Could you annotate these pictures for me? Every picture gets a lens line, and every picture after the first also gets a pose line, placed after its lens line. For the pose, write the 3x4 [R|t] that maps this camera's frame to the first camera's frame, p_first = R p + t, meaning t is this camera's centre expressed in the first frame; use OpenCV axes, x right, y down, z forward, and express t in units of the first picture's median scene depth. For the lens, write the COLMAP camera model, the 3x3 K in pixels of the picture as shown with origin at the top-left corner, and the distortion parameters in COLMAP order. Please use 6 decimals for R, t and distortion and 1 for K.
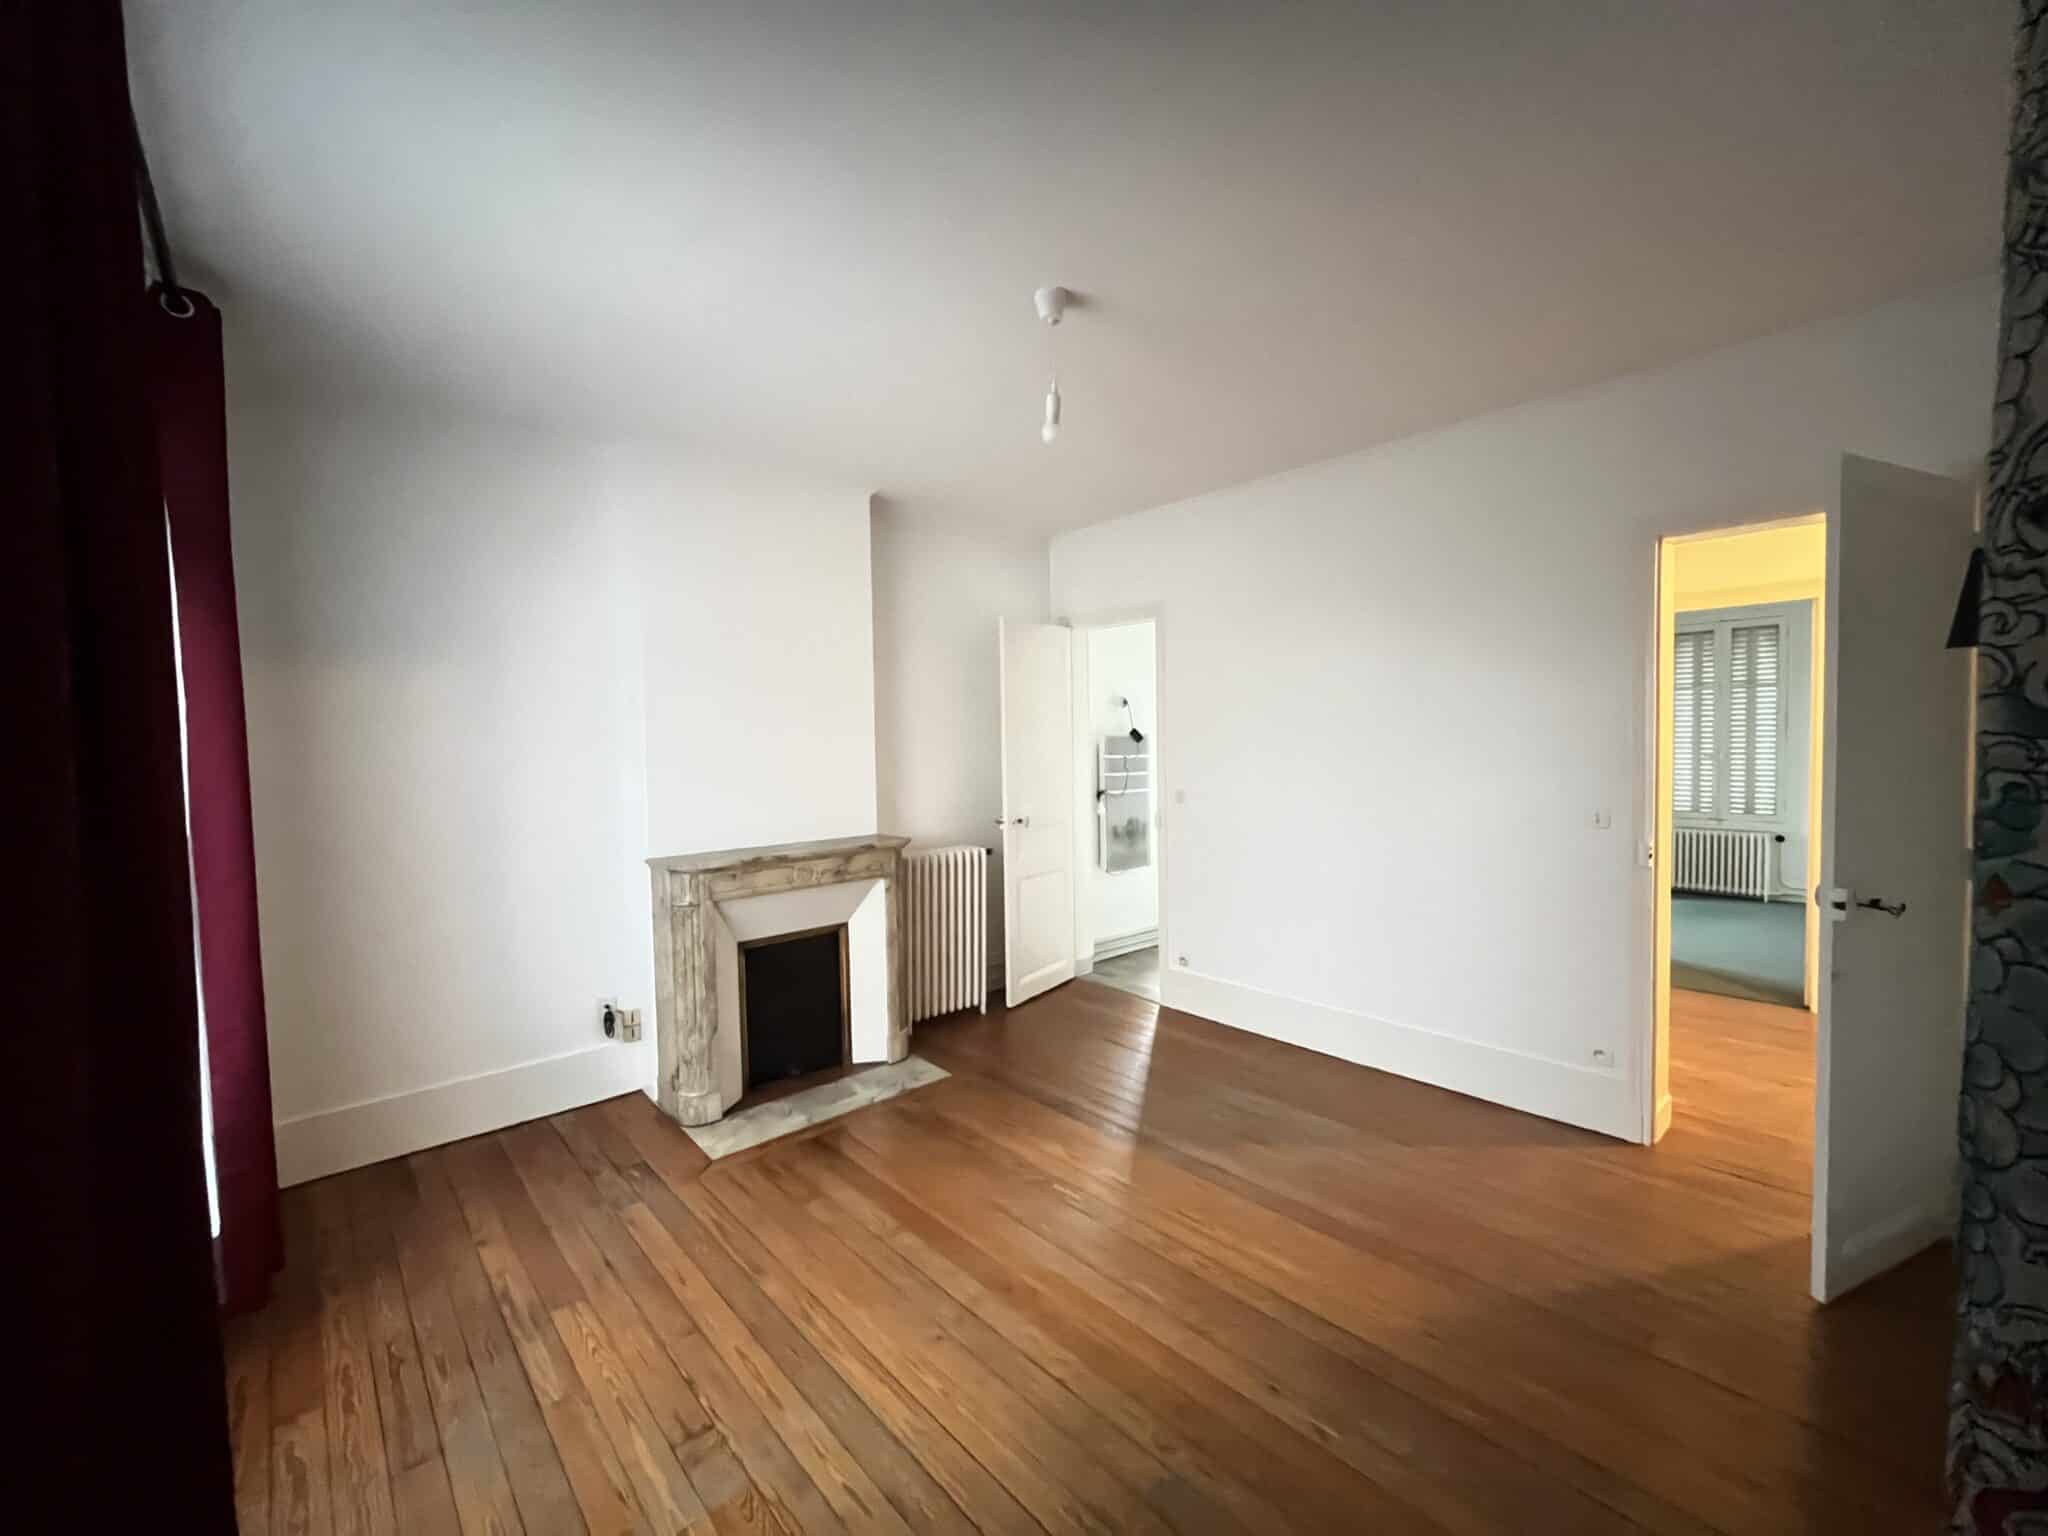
lens RADIAL K [[822.9, 0, 1026.8], [0, 822.9, 772.6], [0, 0, 1]] dist [0.000405, -0.000102]
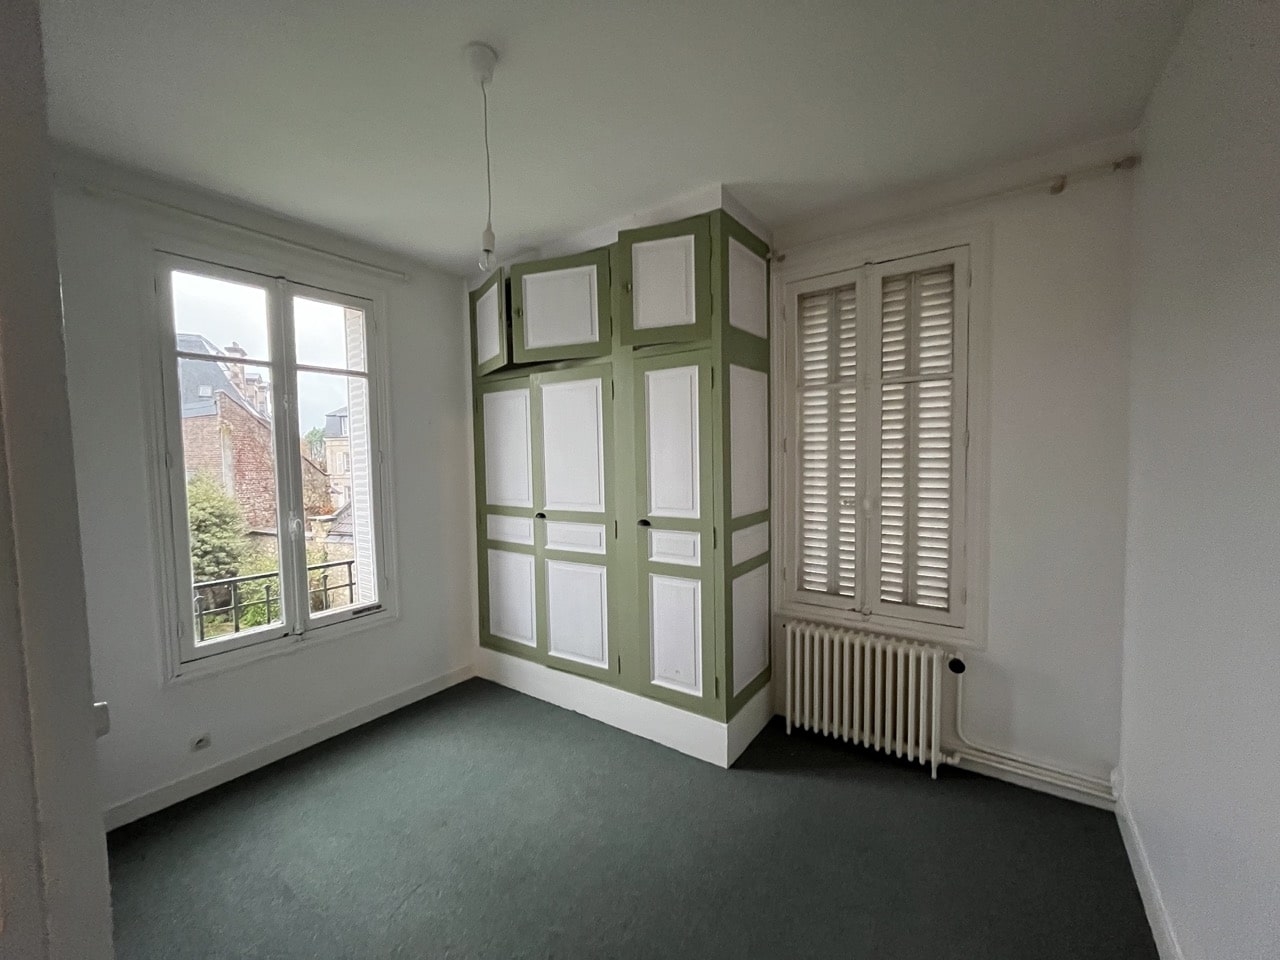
lens RADIAL K [[514.3, 0, 638.6], [0, 514.3, 480.5], [0, 0, 1]] dist [0.000405, -0.000102]
pose [[0.975457, -0.012324, 0.219845, 0.616667], [0.009226, 0.999843, 0.015113, -0.043508], [-0.219997, -0.012714, 0.975418, 0.693346]]
